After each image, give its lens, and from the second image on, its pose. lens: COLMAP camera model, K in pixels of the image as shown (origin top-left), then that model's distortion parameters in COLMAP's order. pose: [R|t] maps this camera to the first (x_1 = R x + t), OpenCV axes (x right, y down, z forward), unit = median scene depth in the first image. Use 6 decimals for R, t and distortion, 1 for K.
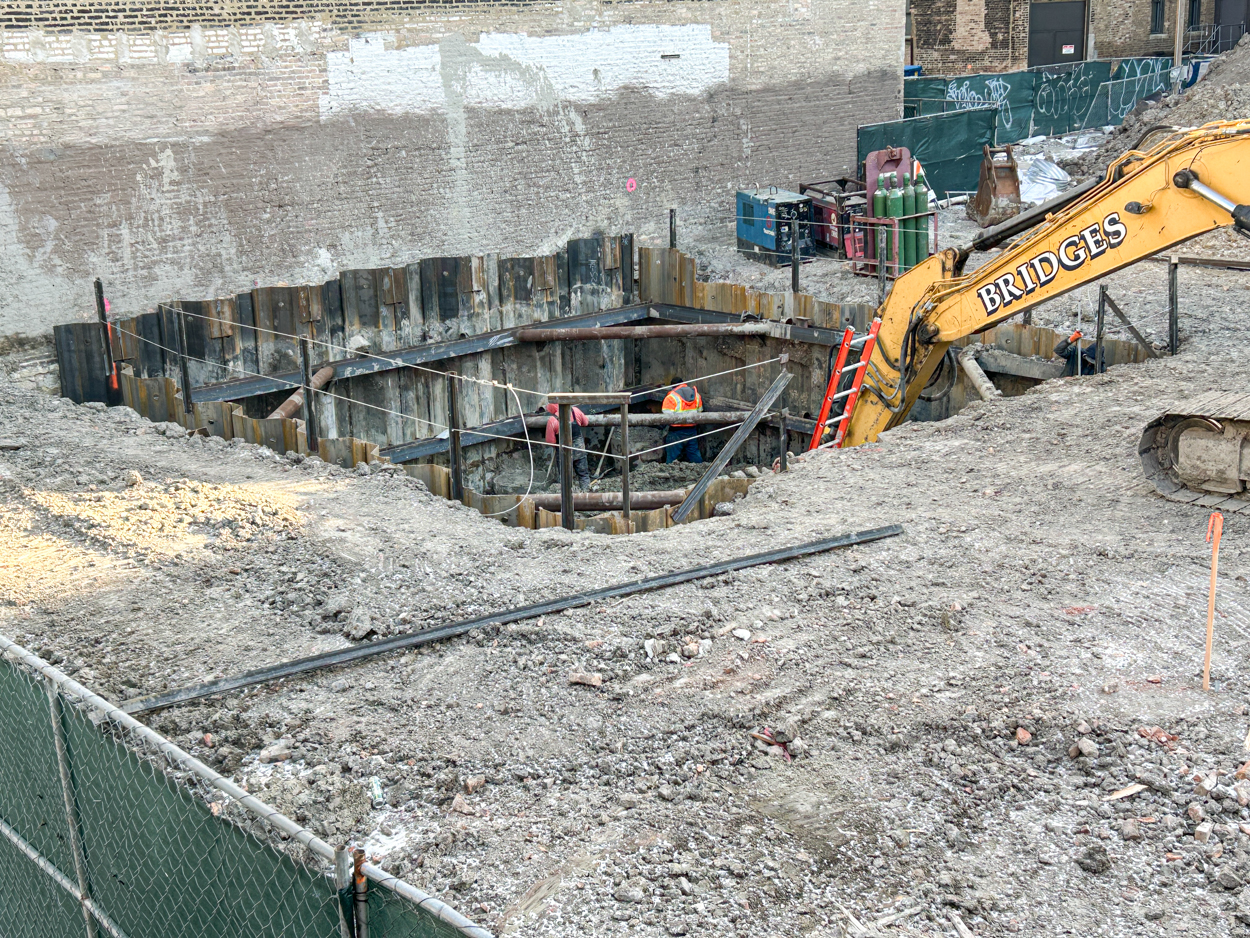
lens RADIAL K [[1610.9, 0, 632.8], [0, 1610.9, 462.1], [0, 0, 1]] dist [0.055479, 0.000000]
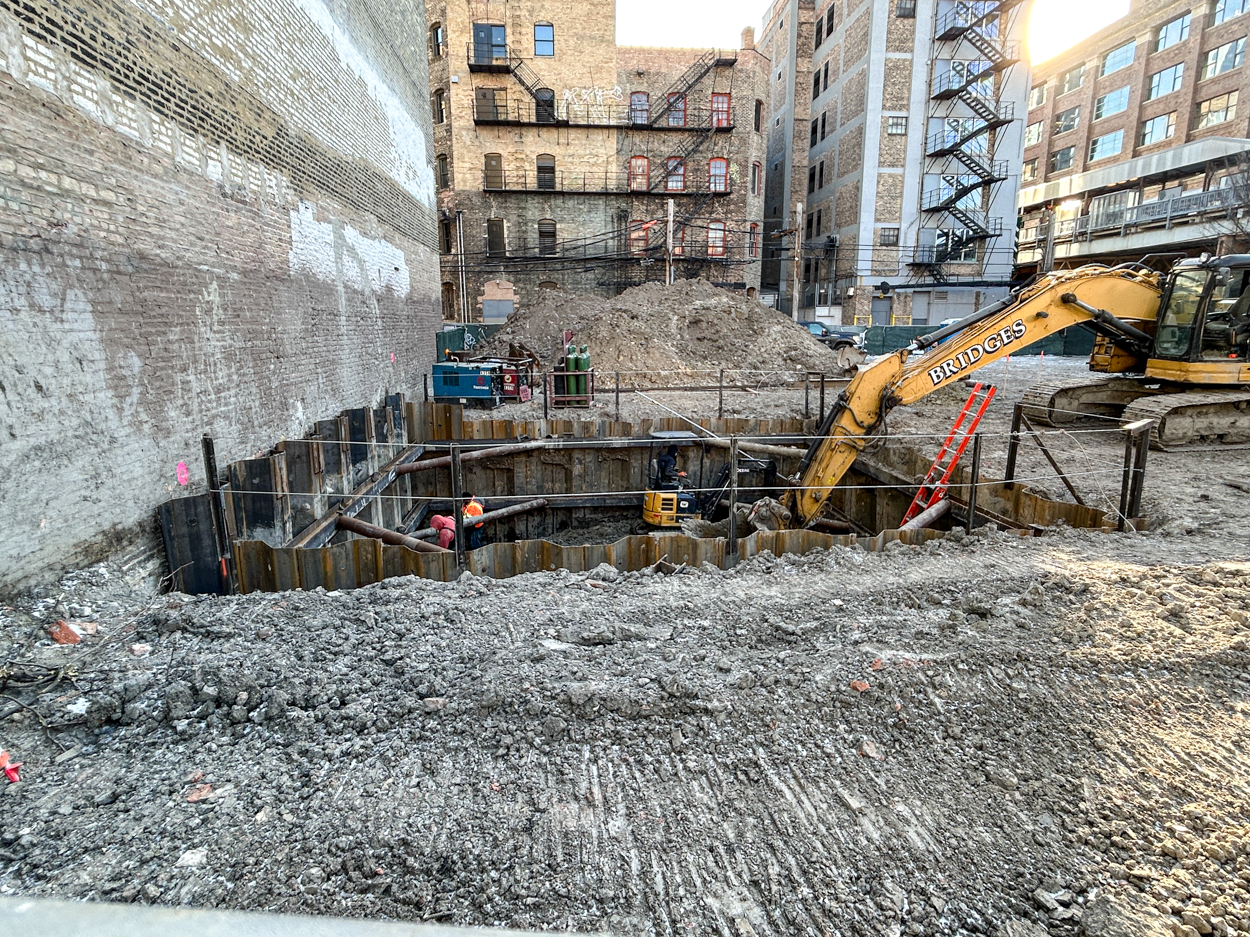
lens RADIAL K [[693.2, 0, 621.3], [0, 693.2, 470.8], [0, 0, 1]] dist [-0.006899, 0.004437]
pose [[0.601766, -0.133569, 0.787425, -0.448769], [0.198804, 0.979935, 0.014294, -0.060488], [-0.773534, 0.147941, 0.616245, 0.627937]]
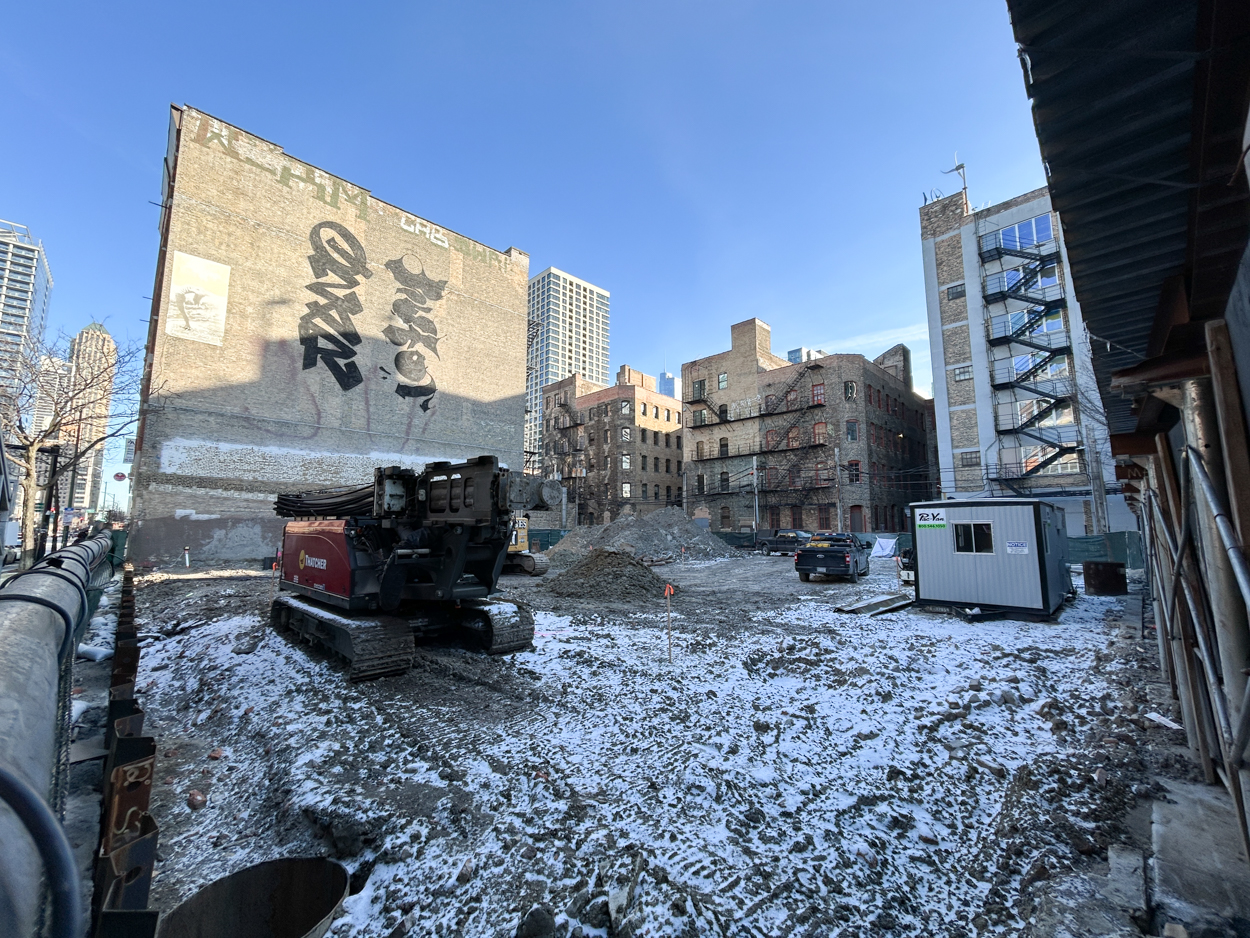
lens RADIAL K [[499.0, 0, 630.0], [0, 499.0, 471.3], [0, 0, 1]] dist [-0.003327, 0.000871]
pose [[0.998139, 0.042465, 0.043771, 0.560632], [-0.022252, 0.921844, -0.386921, 0.199952], [-0.056780, 0.385227, 0.921074, -0.404072]]
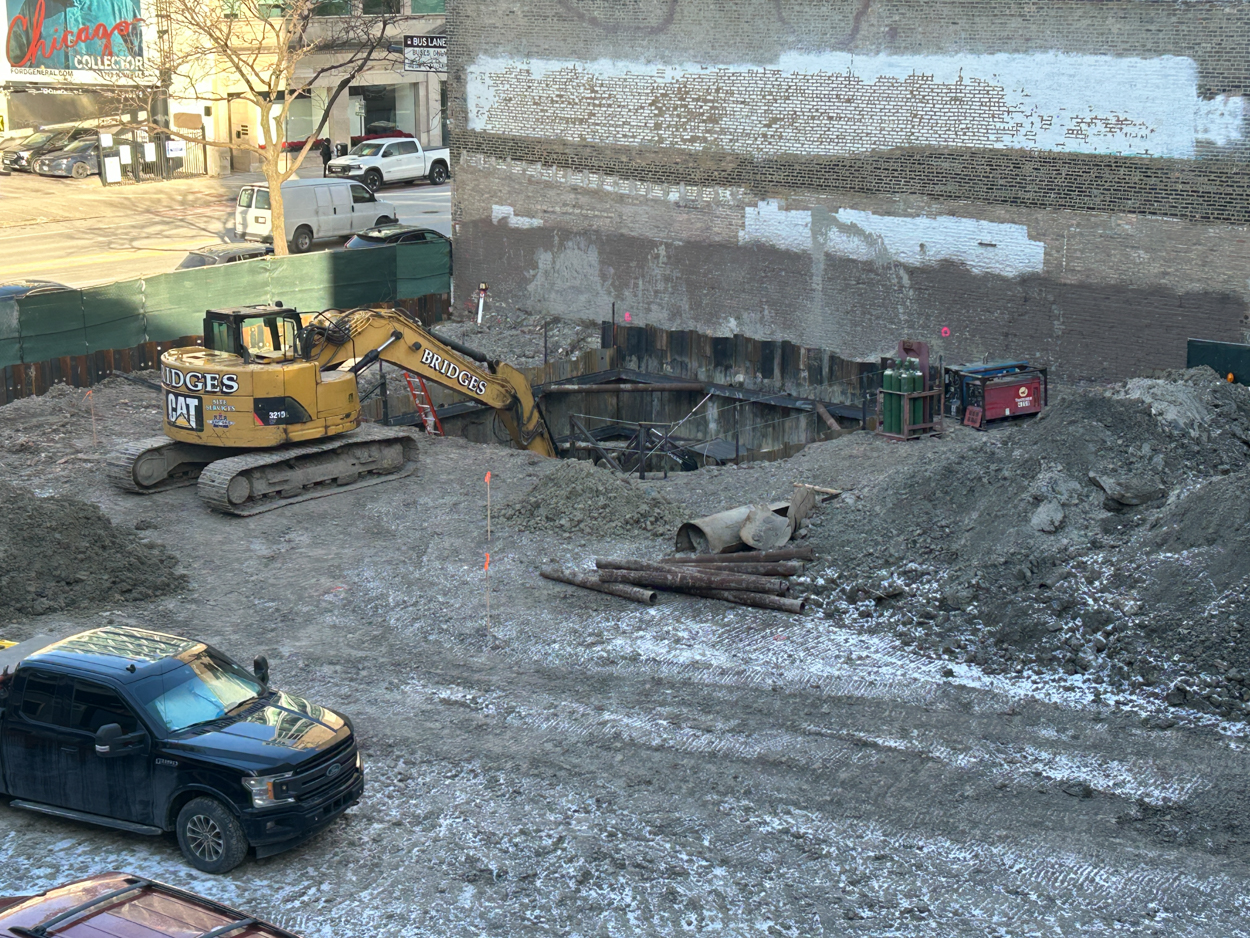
lens RADIAL K [[2187.6, 0, 628.4], [0, 2187.6, 470.3], [0, 0, 1]] dist [0.165590, 0.000000]
pose [[0.119165, 0.268939, -0.955757, 2.155695], [-0.269589, 0.935217, 0.229546, -0.511818], [0.955574, 0.230307, 0.183948, 0.553747]]
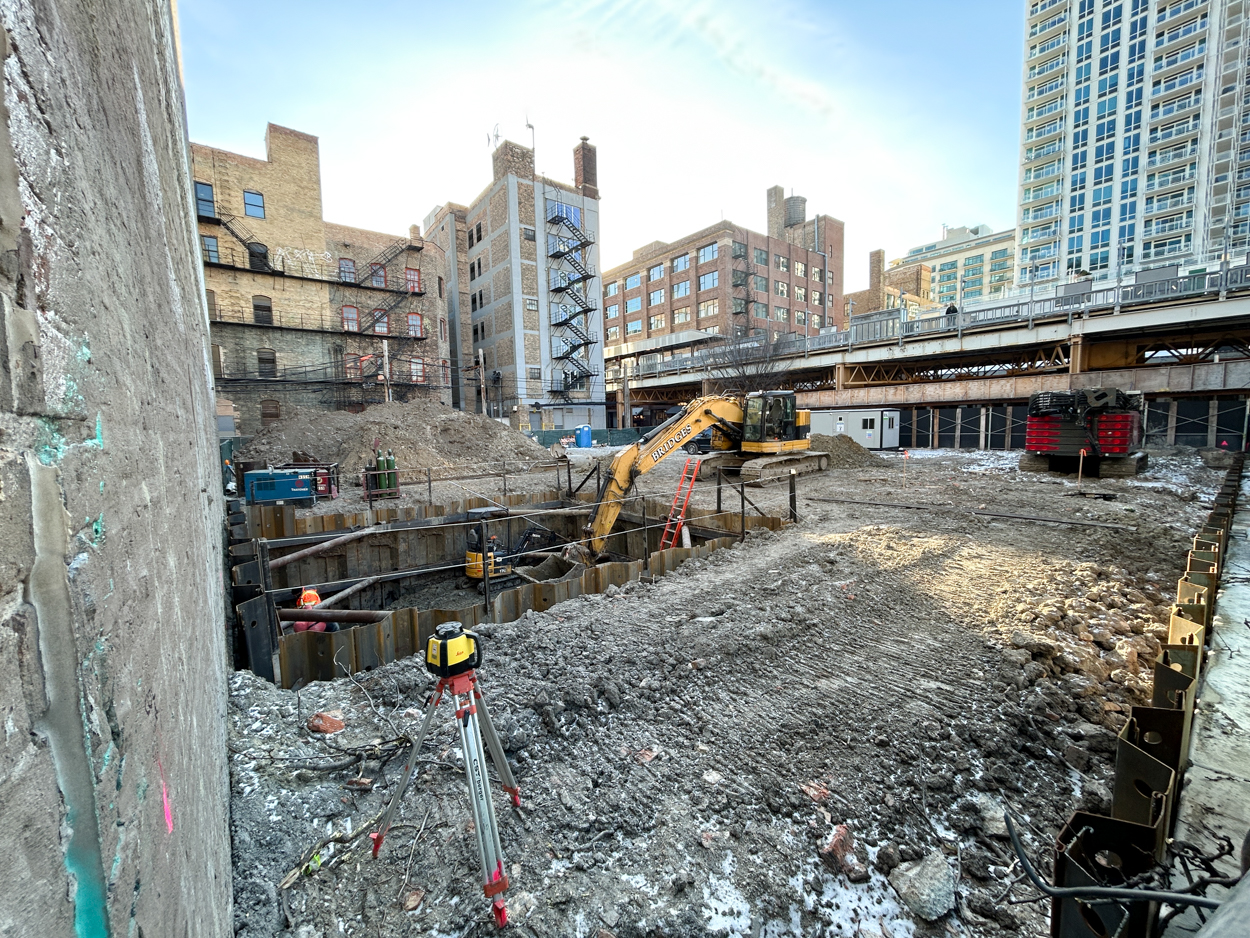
lens RADIAL K [[499.0, 0, 618.3], [0, 499.0, 472.9], [0, 0, 1]] dist [-0.003327, 0.000871]
pose [[0.068336, -0.061213, 0.995783, -0.539325], [0.294203, 0.954967, 0.038514, -0.097851], [-0.953297, 0.290330, 0.083267, 0.765458]]
